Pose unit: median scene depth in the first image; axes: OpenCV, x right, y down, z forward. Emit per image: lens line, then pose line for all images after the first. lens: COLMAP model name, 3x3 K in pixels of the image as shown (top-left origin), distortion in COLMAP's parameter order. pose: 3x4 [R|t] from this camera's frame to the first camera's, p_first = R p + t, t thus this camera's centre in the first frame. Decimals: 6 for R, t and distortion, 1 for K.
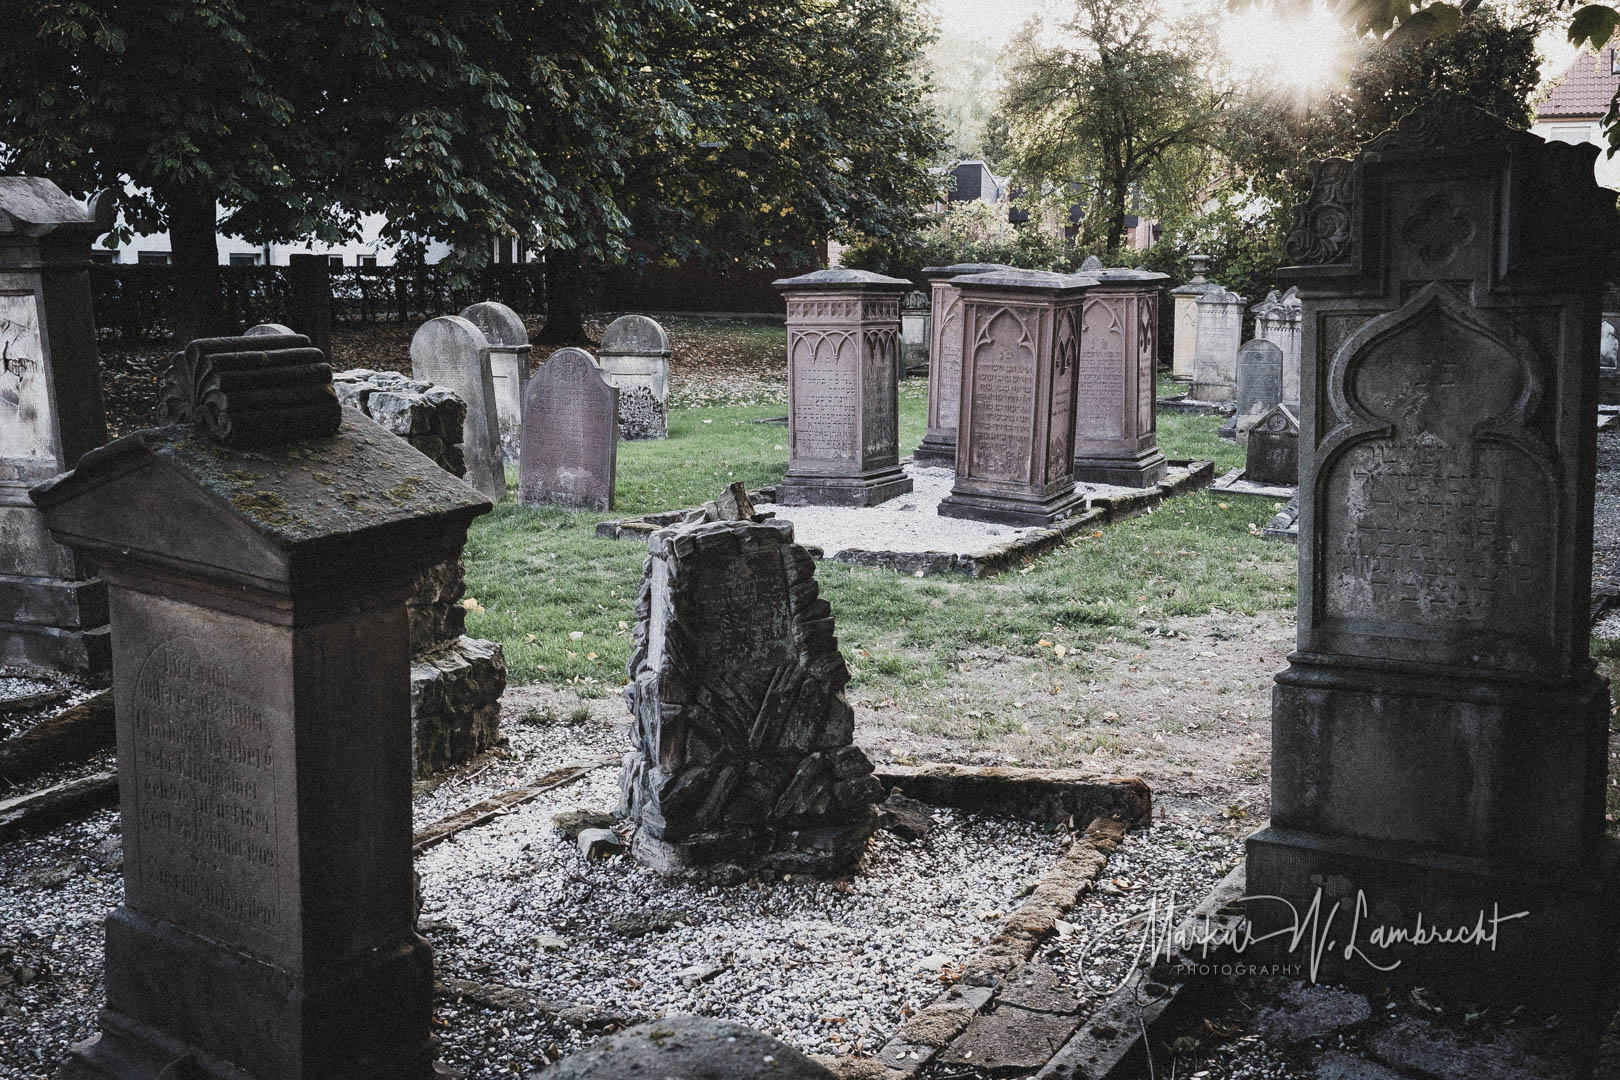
lens RADIAL K [[1635.3, 0, 804.4], [0, 1635.3, 536.2], [0, 0, 1]] dist [-0.004130, 0.000000]
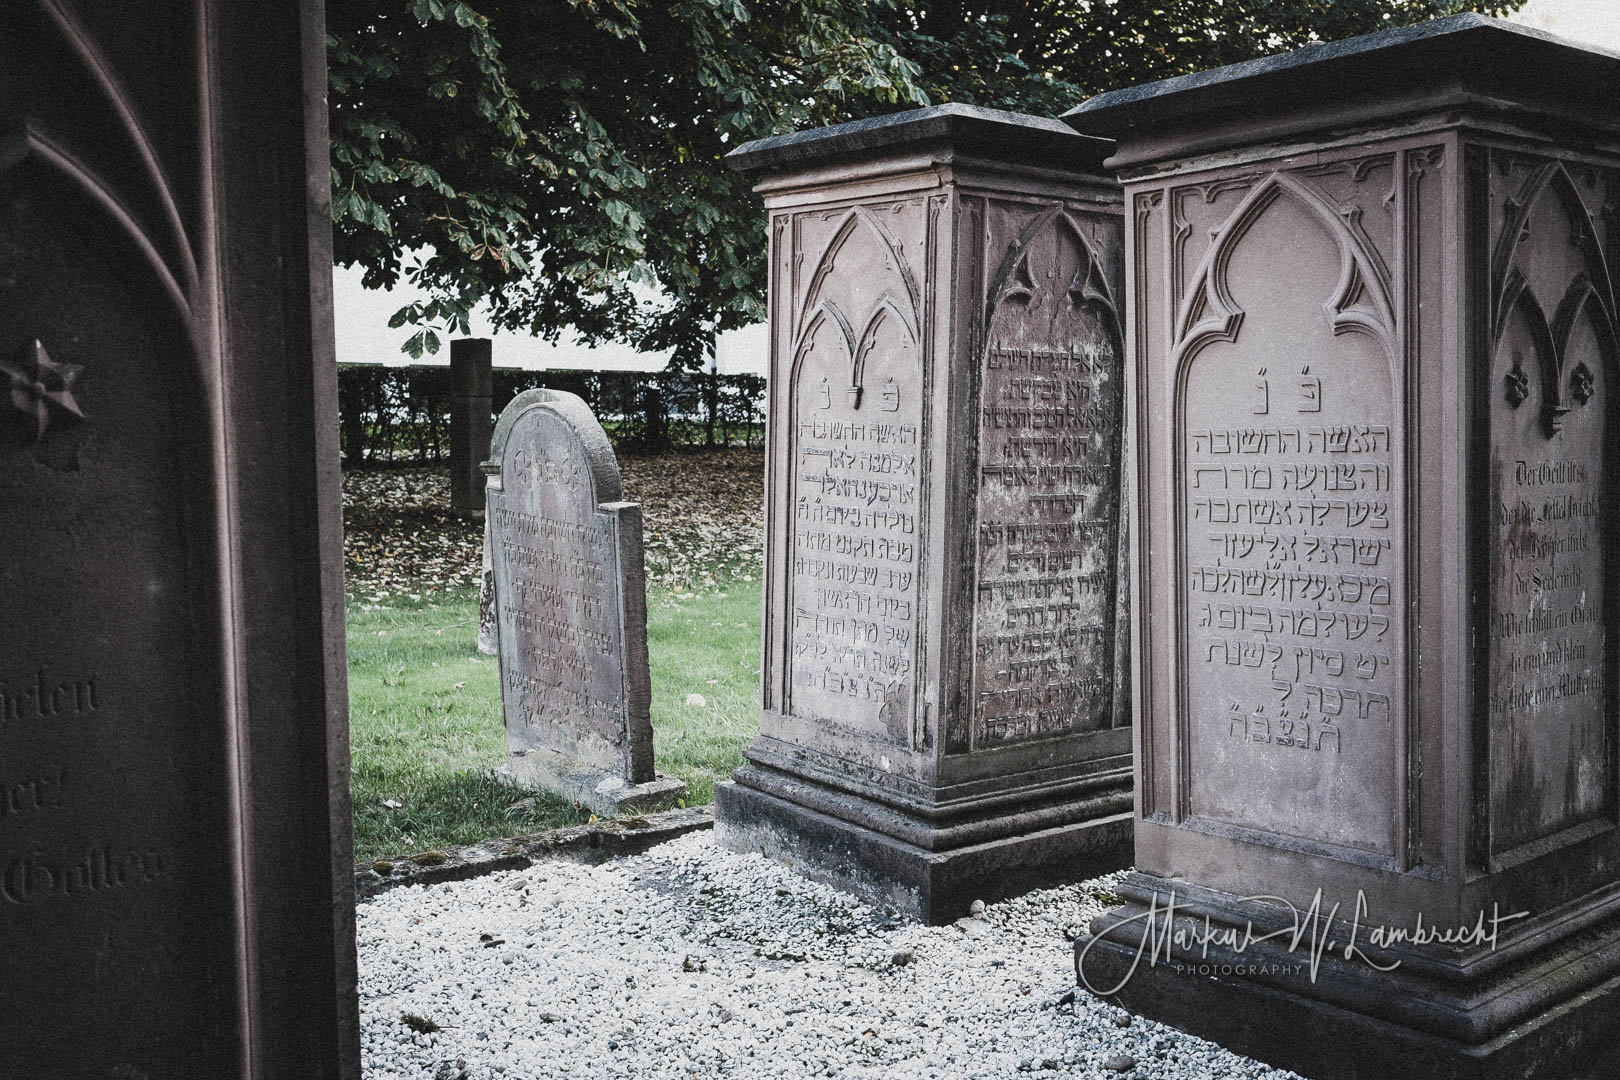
lens RADIAL K [[1635.3, 0, 822.2], [0, 1635.3, 541.7], [0, 0, 1]] dist [-0.004130, 0.000000]
pose [[0.915801, 0.028409, -0.400625, 0.200410], [-0.063994, 0.995073, -0.075723, -0.075518], [0.396501, 0.094985, 0.913107, 0.753456]]
